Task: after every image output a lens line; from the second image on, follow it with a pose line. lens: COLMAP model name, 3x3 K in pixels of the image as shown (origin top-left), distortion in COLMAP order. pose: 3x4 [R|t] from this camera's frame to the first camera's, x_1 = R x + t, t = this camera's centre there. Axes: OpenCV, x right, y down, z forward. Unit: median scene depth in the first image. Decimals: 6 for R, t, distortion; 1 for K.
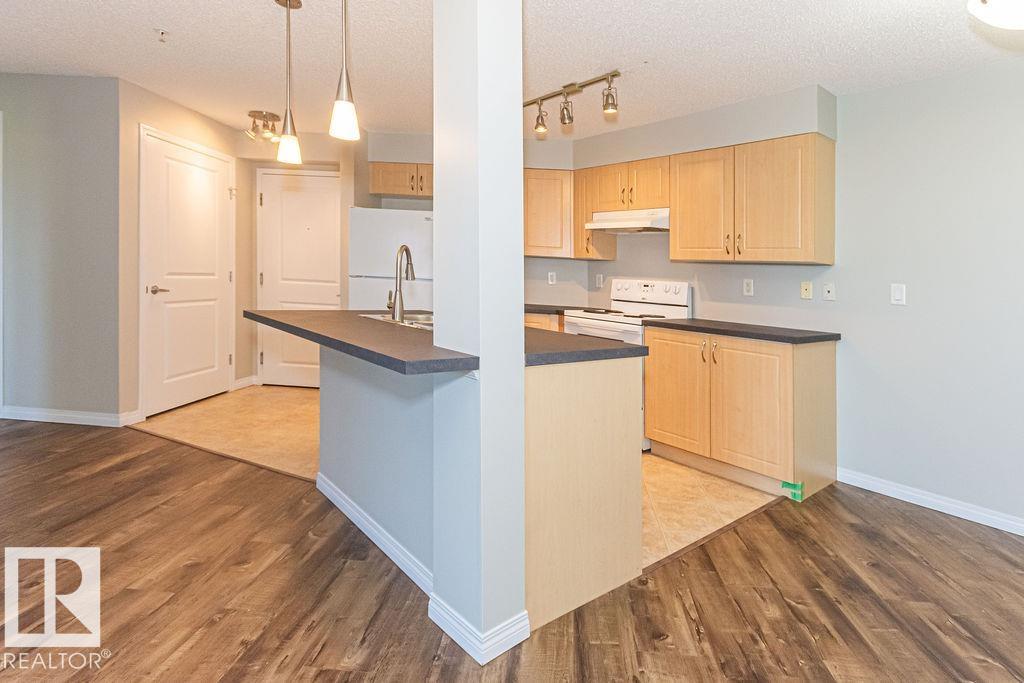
lens RADIAL K [[522.0, 0, 536.6], [0, 522.0, 260.8], [0, 0, 1]] dist [0.004541, 0.001102]
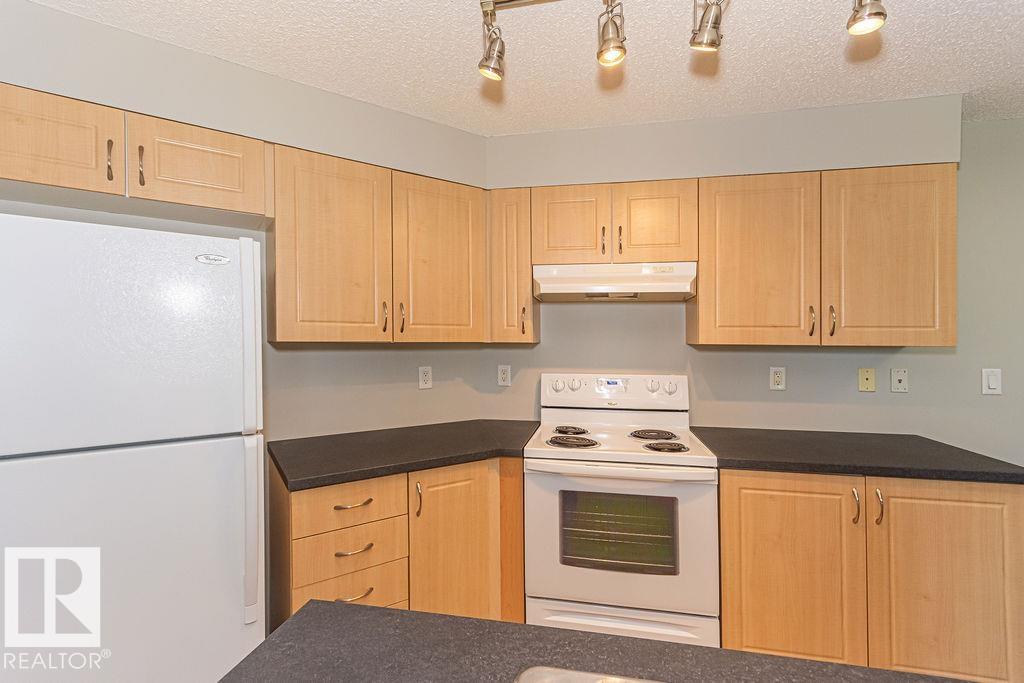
lens RADIAL K [[462.9, 0, 511.6], [0, 462.9, 314.4], [0, 0, 1]] dist [-0.001024, -0.000014]
pose [[0.793239, -0.016103, 0.608697, -0.343672], [0.019922, 0.999801, 0.000487, -0.057093], [-0.608584, 0.011740, 0.793403, 0.928487]]
